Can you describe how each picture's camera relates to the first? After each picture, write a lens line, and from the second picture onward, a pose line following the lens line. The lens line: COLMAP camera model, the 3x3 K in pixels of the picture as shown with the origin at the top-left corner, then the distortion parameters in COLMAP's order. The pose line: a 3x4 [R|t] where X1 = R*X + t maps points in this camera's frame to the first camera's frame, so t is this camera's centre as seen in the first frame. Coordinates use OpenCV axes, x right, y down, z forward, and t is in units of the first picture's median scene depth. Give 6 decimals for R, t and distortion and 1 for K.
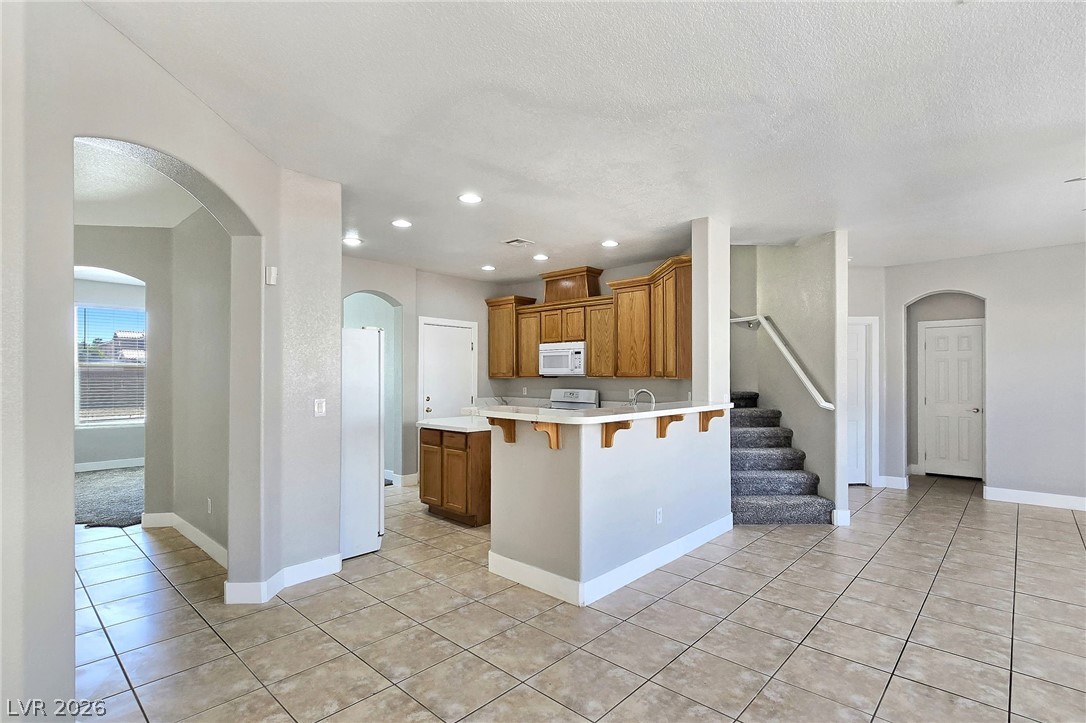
lens RADIAL K [[522.4, 0, 545.2], [0, 522.4, 372.8], [0, 0, 1]] dist [-0.003691, -0.000074]
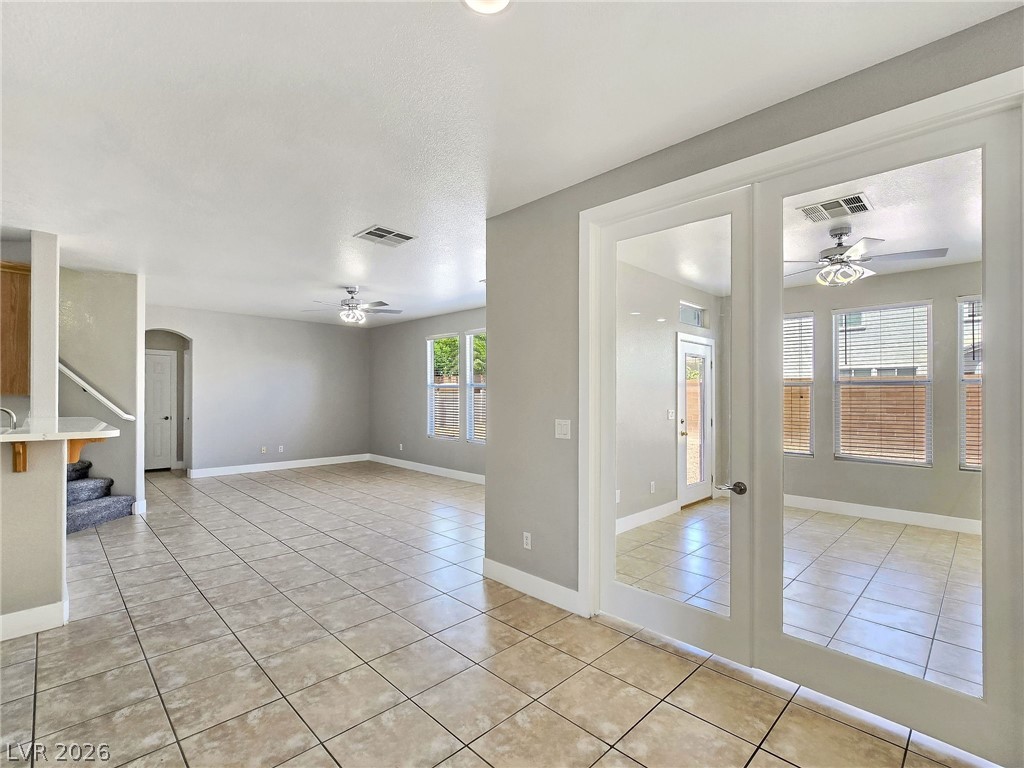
lens RADIAL K [[473.3, 0, 507.6], [0, 473.3, 400.0], [0, 0, 1]] dist [-0.005018, 0.000595]
pose [[0.051238, -0.011943, 0.998615, -0.466838], [-0.013124, 0.999834, 0.012631, -0.002329], [-0.998600, -0.013753, 0.051073, 0.069913]]
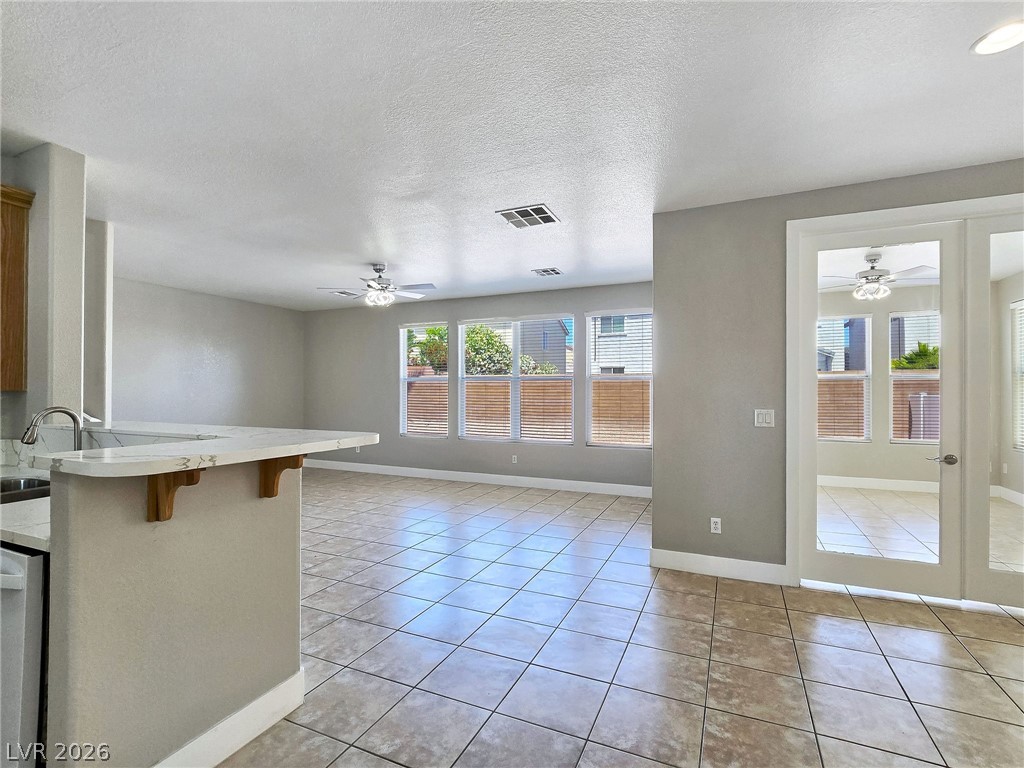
lens RADIAL K [[490.7, 0, 509.0], [0, 490.7, 381.0], [0, 0, 1]] dist [0.014626, -0.000886]
pose [[-0.305474, 0.017992, 0.952031, -0.406449], [-0.010555, 0.999696, -0.022279, 0.009615], [-0.952142, -0.016854, -0.305191, 0.565183]]
